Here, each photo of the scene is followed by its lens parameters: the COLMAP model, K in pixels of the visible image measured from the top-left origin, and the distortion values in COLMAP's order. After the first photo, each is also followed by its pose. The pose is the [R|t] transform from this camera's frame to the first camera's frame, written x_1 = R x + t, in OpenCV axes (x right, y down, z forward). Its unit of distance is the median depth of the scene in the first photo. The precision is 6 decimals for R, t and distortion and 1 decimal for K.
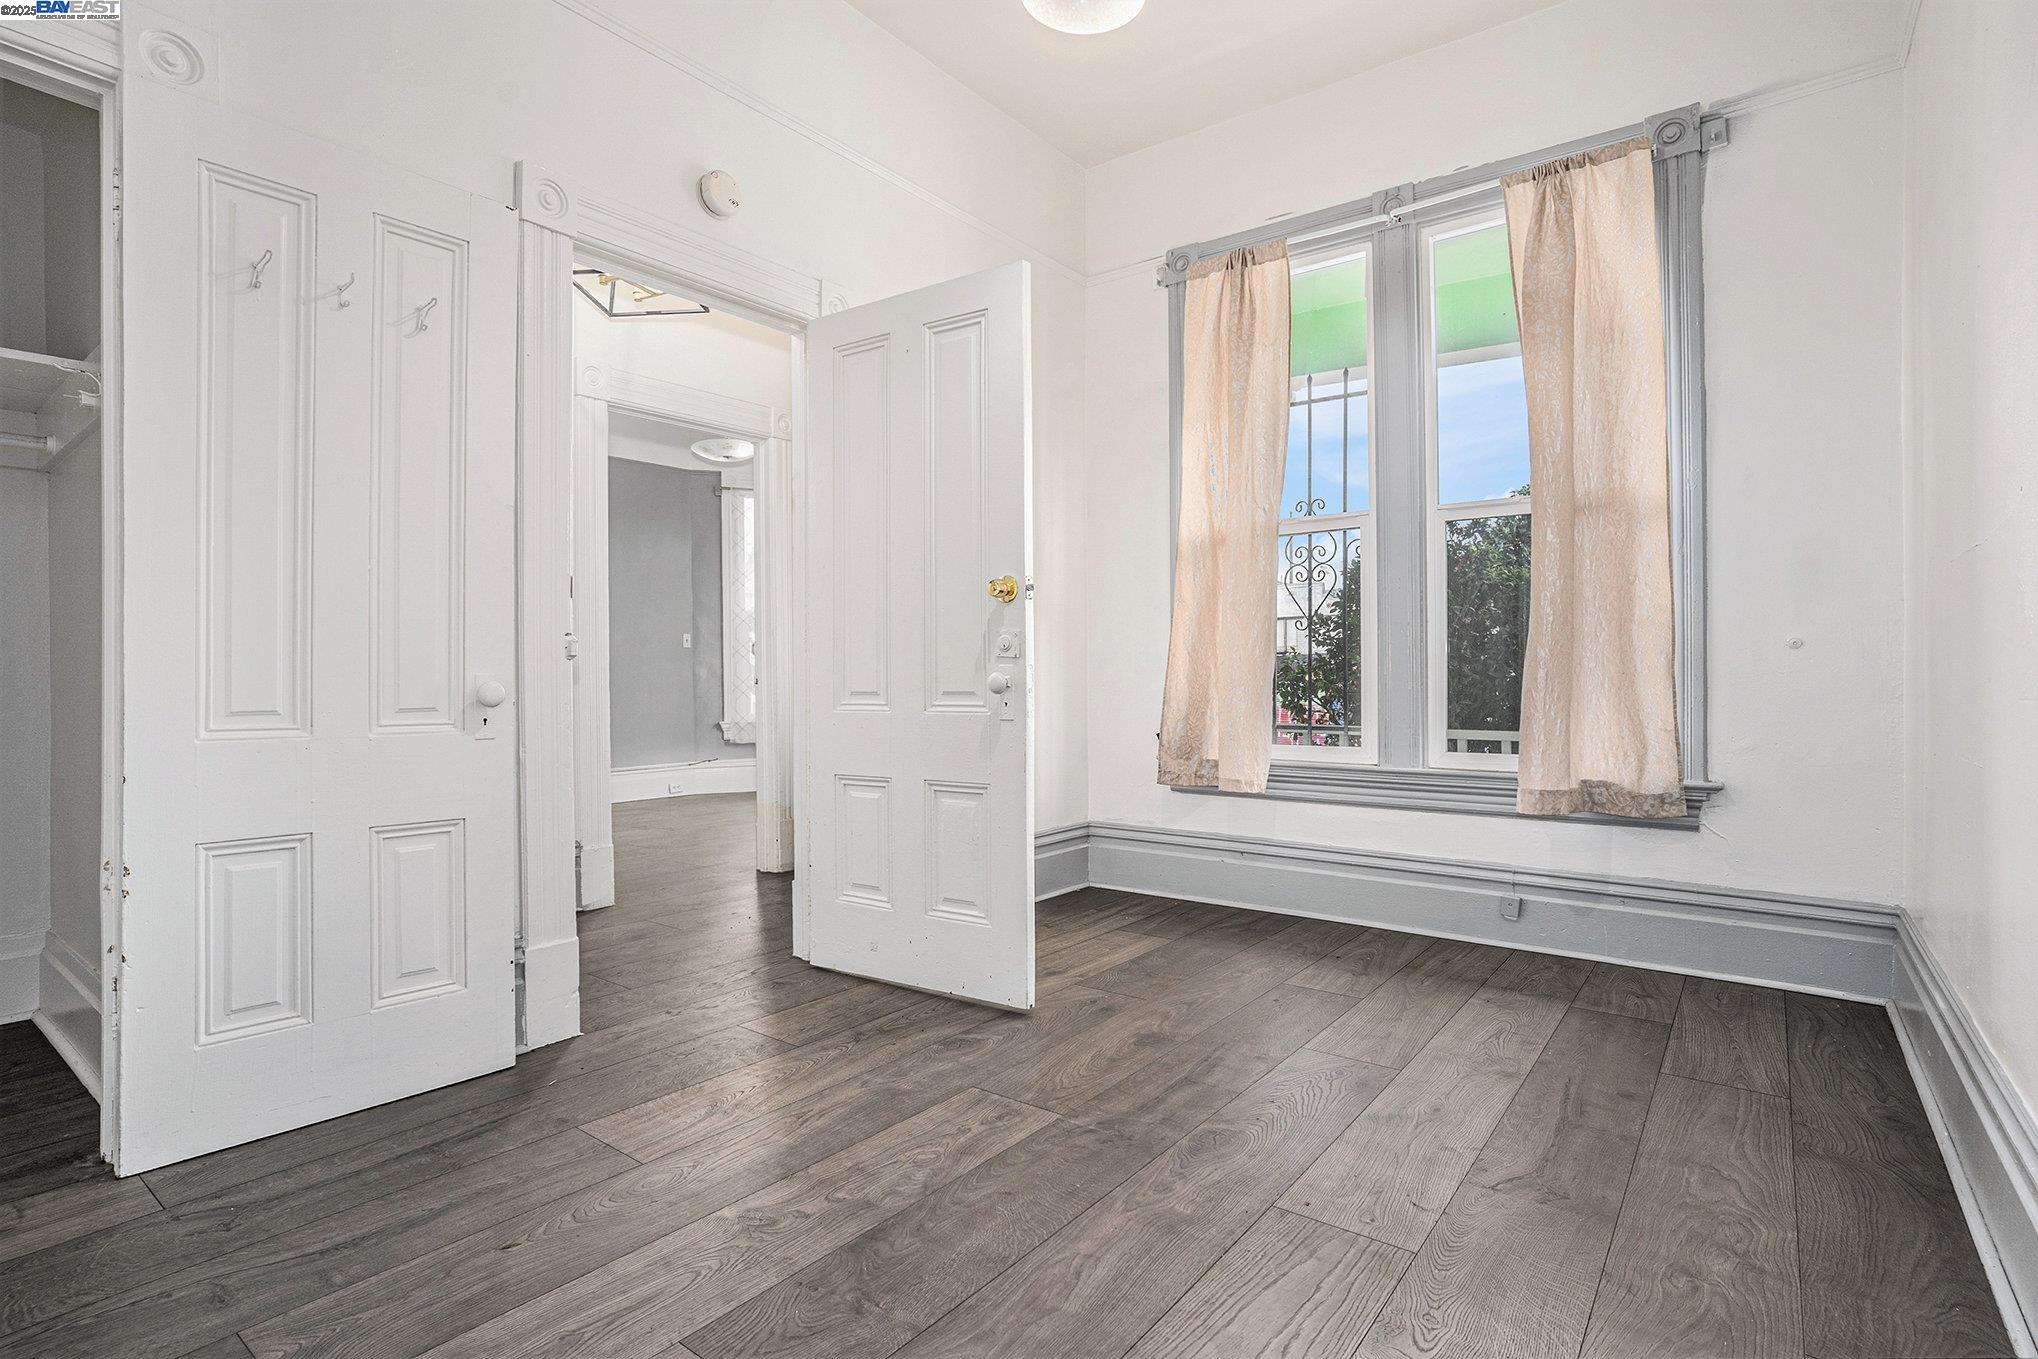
lens RADIAL K [[1021.2, 0, 1017.4], [0, 1021.2, 676.5], [0, 0, 1]] dist [-0.027773, -0.000303]
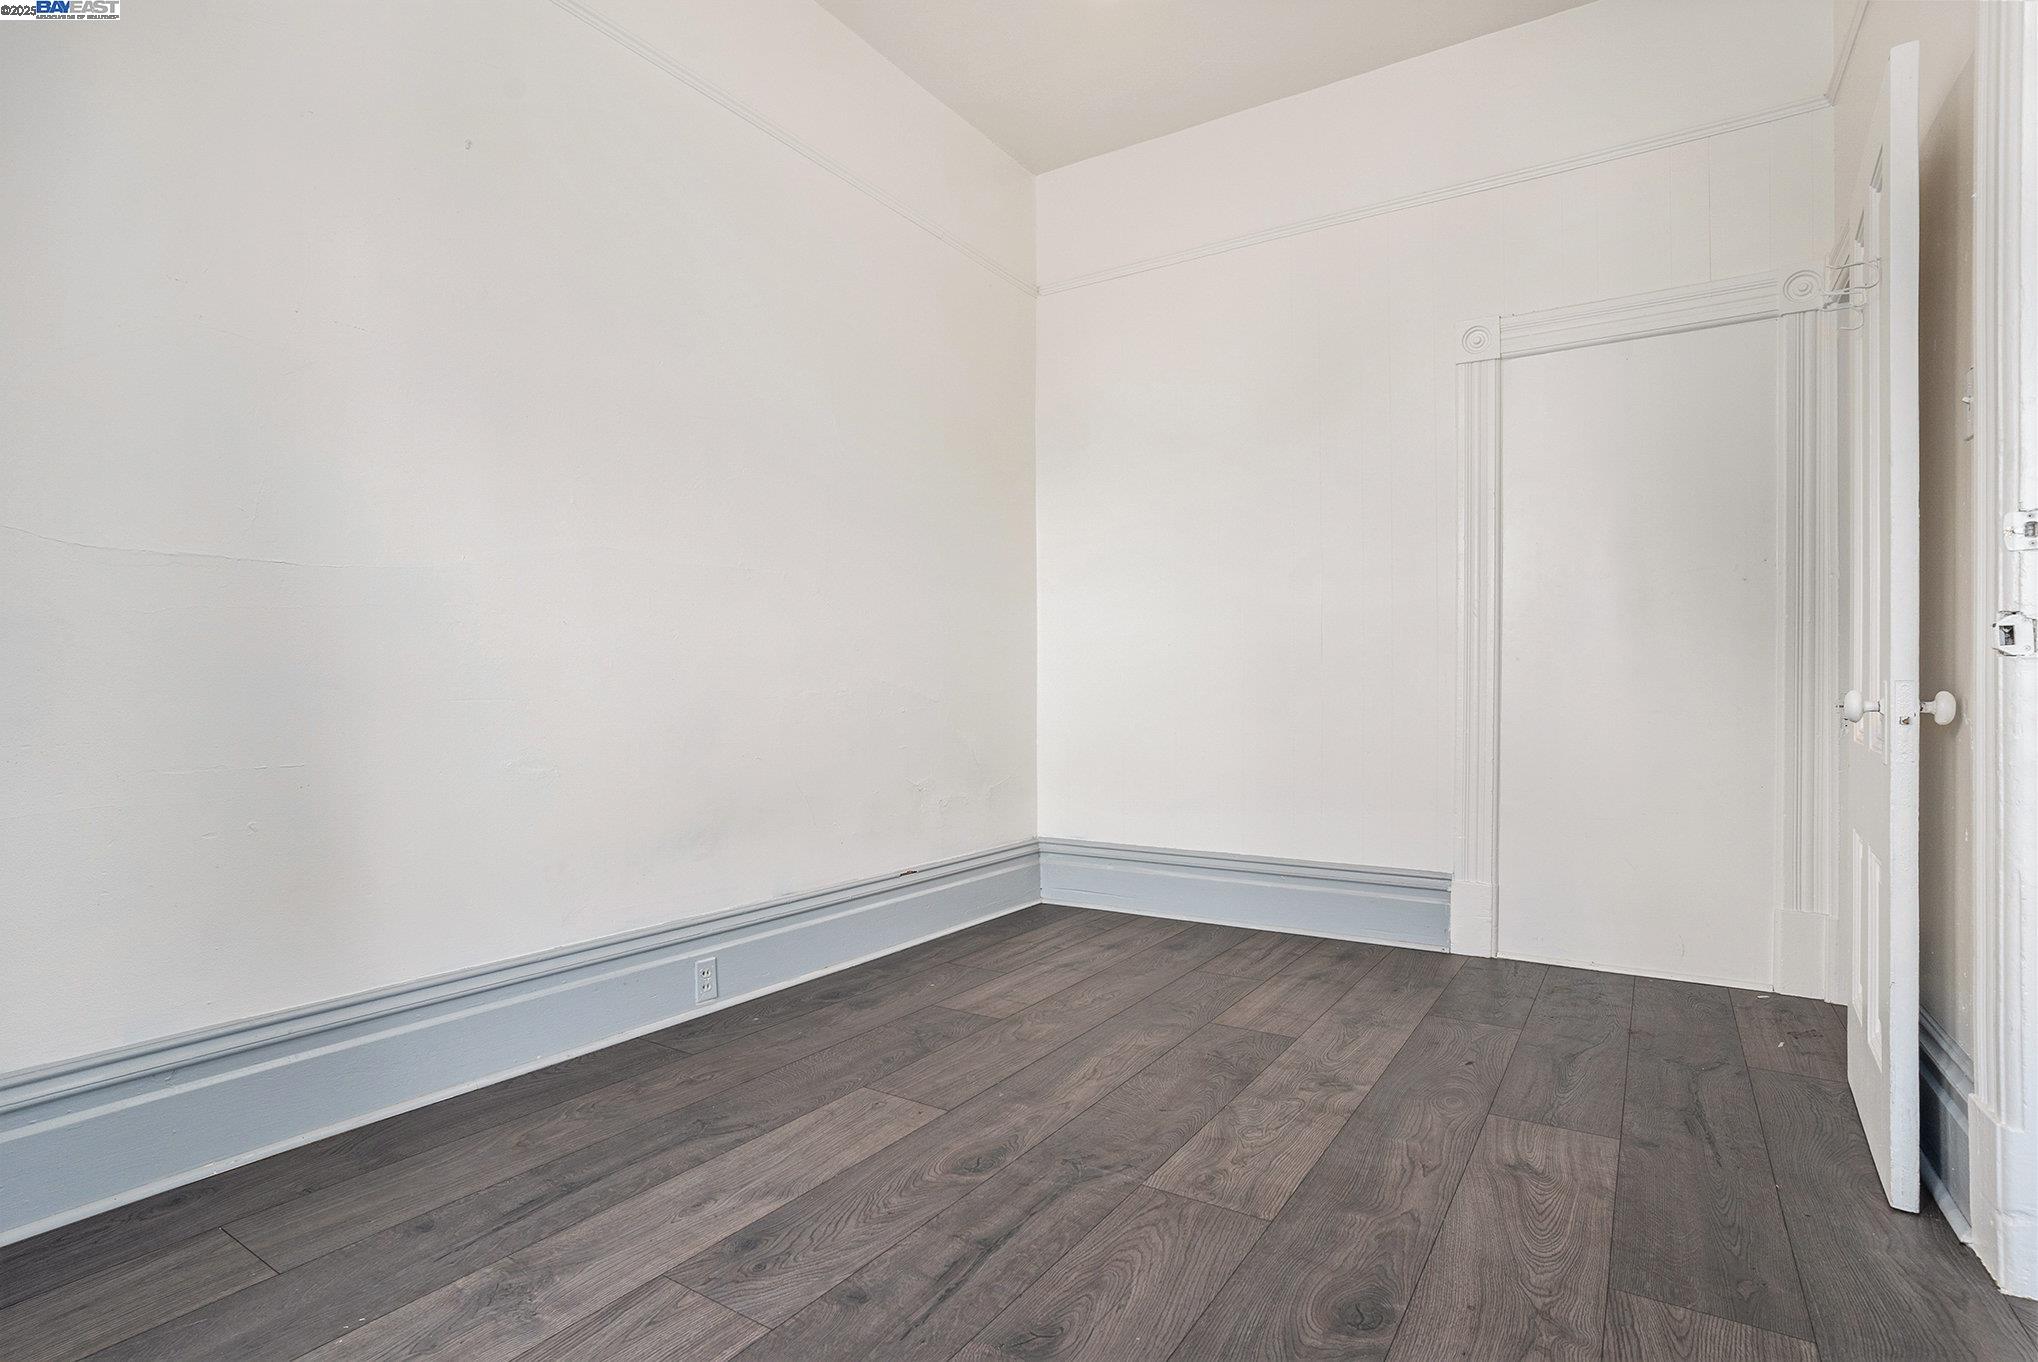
lens RADIAL K [[1021.2, 0, 1022.2], [0, 1021.2, 684.4], [0, 0, 1]] dist [-0.027773, -0.000303]
pose [[-0.996484, -0.001075, -0.083779, 0.232837], [-0.000478, 0.999974, -0.007148, 0.008098], [0.083785, -0.007083, -0.996459, 1.964258]]
